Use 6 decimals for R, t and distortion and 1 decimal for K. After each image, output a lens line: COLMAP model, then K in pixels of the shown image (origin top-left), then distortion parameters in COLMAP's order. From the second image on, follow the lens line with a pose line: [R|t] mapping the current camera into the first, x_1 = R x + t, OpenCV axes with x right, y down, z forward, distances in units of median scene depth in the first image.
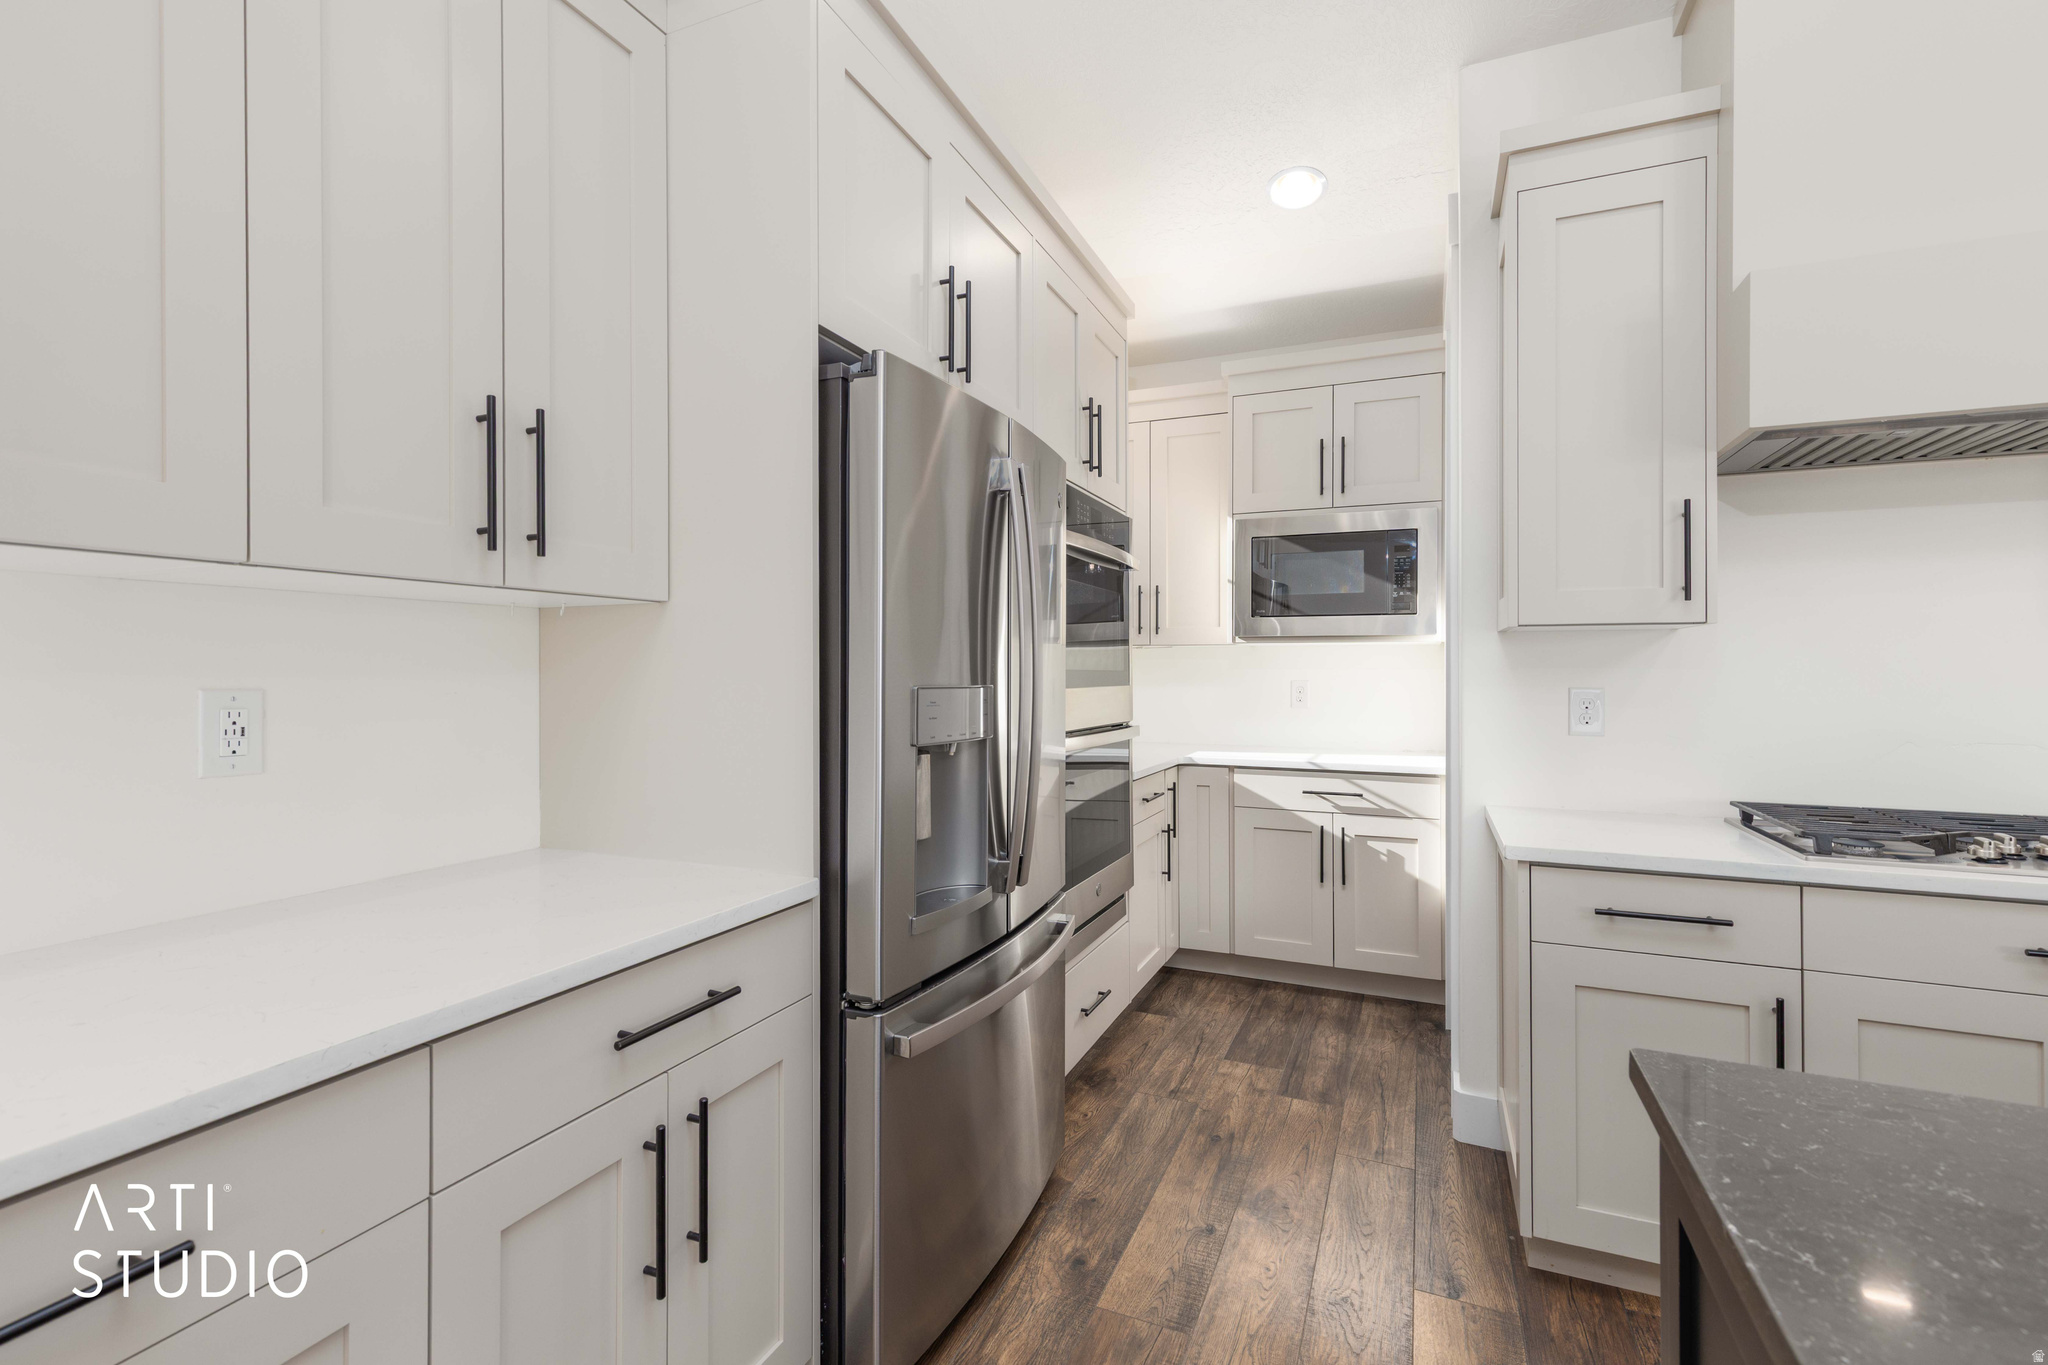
lens RADIAL K [[930.2, 0, 1015.5], [0, 930.2, 684.0], [0, 0, 1]] dist [0.007945, 0.000829]
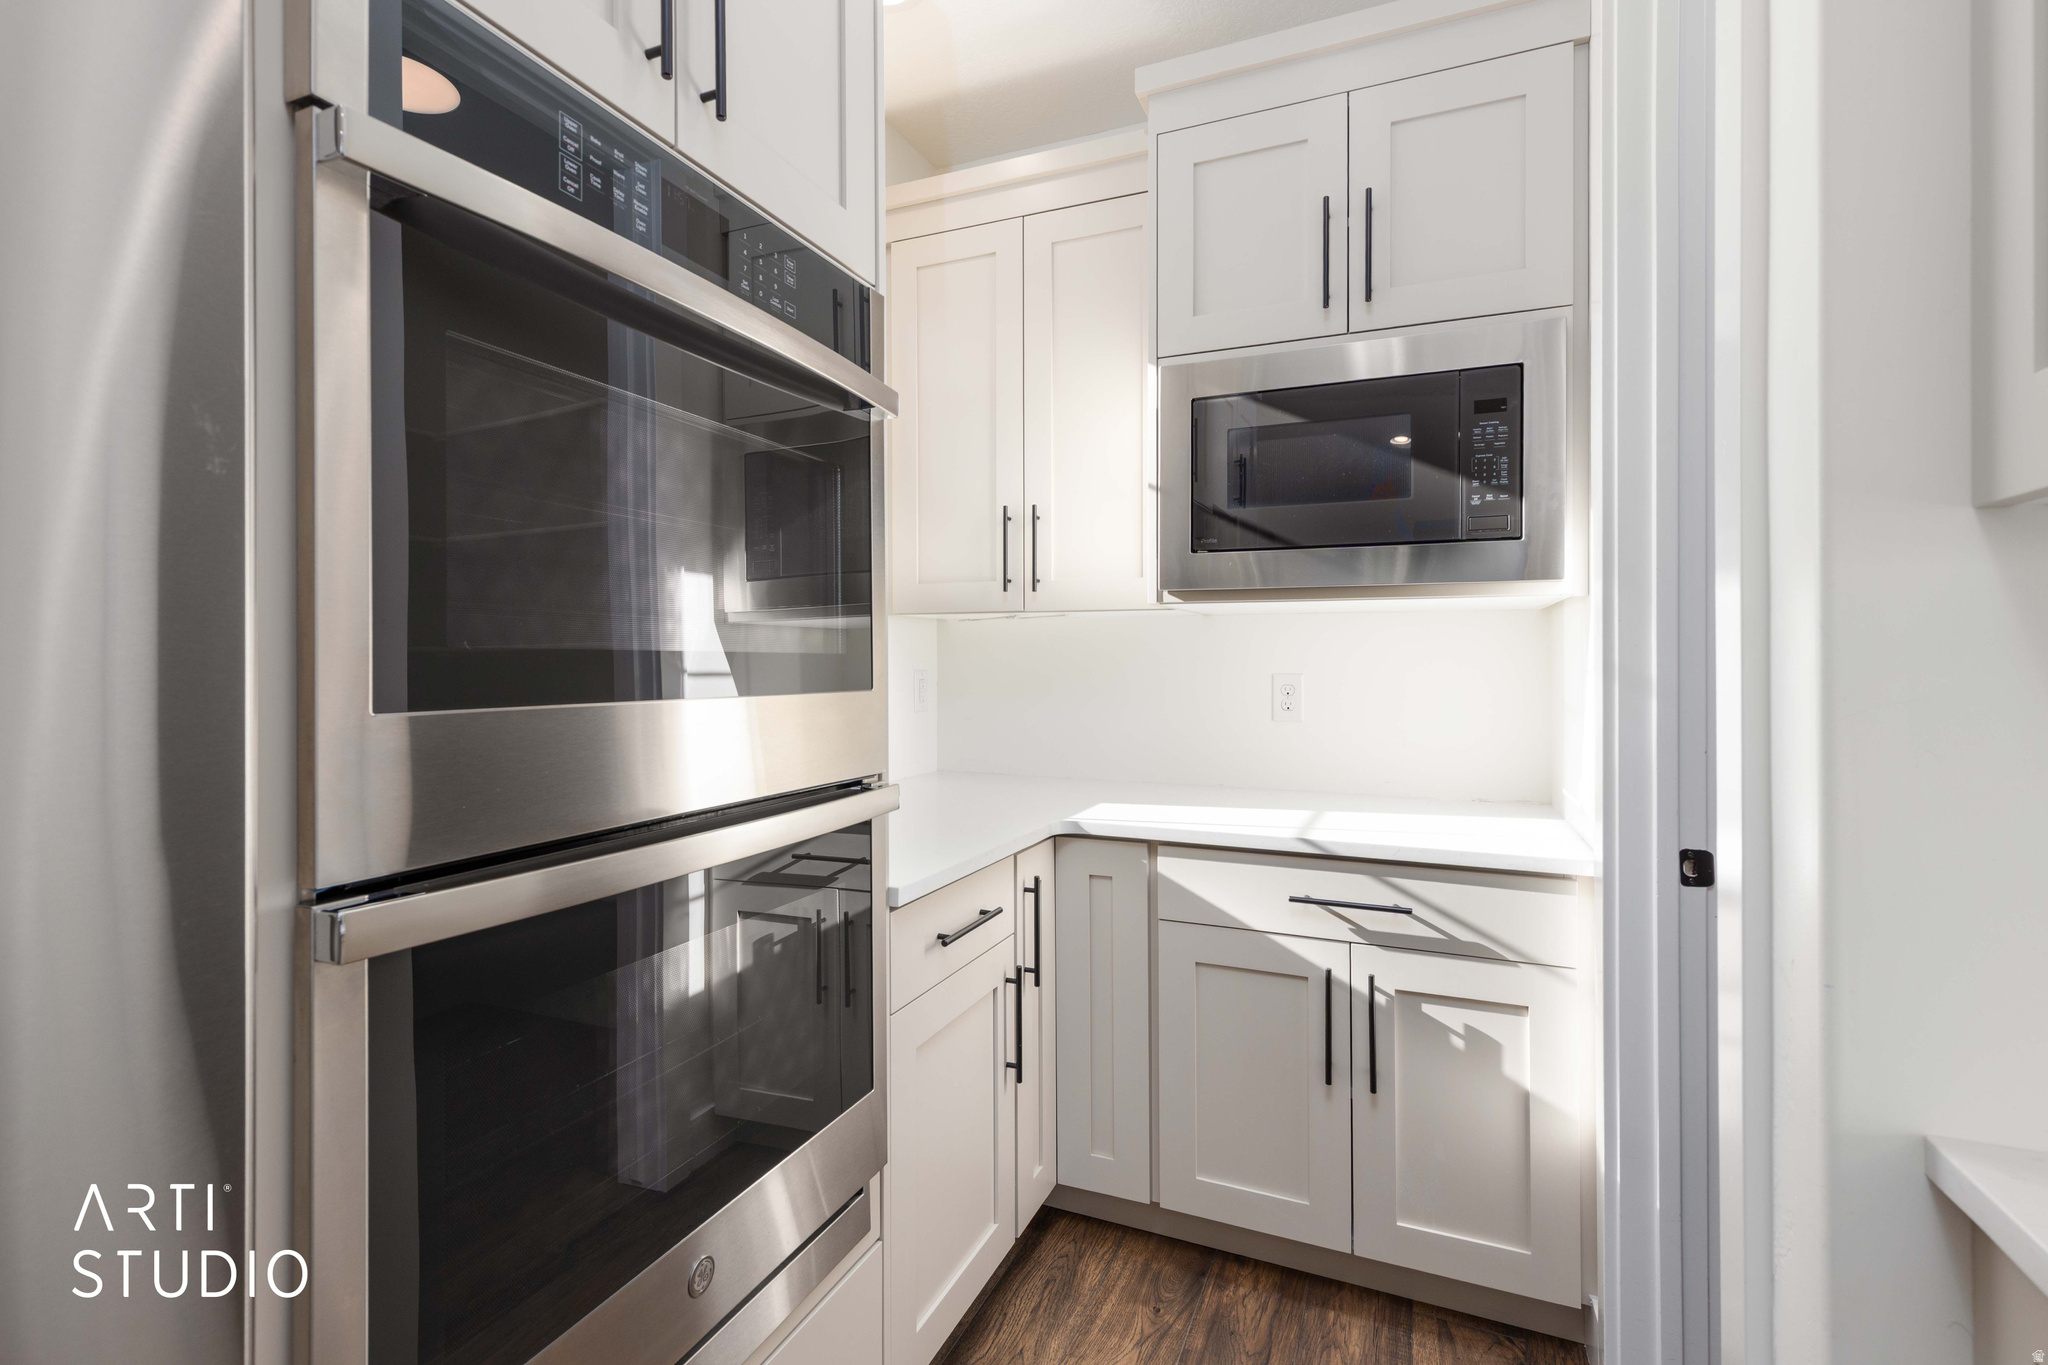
lens RADIAL K [[930.2, 0, 1024.0], [0, 930.2, 683.3], [0, 0, 1]] dist [0.007945, 0.000829]
pose [[0.999937, -0.004529, 0.010301, 0.163321], [0.004428, 0.999942, 0.009867, -0.004814], [-0.010345, -0.009821, 0.999898, 0.509344]]
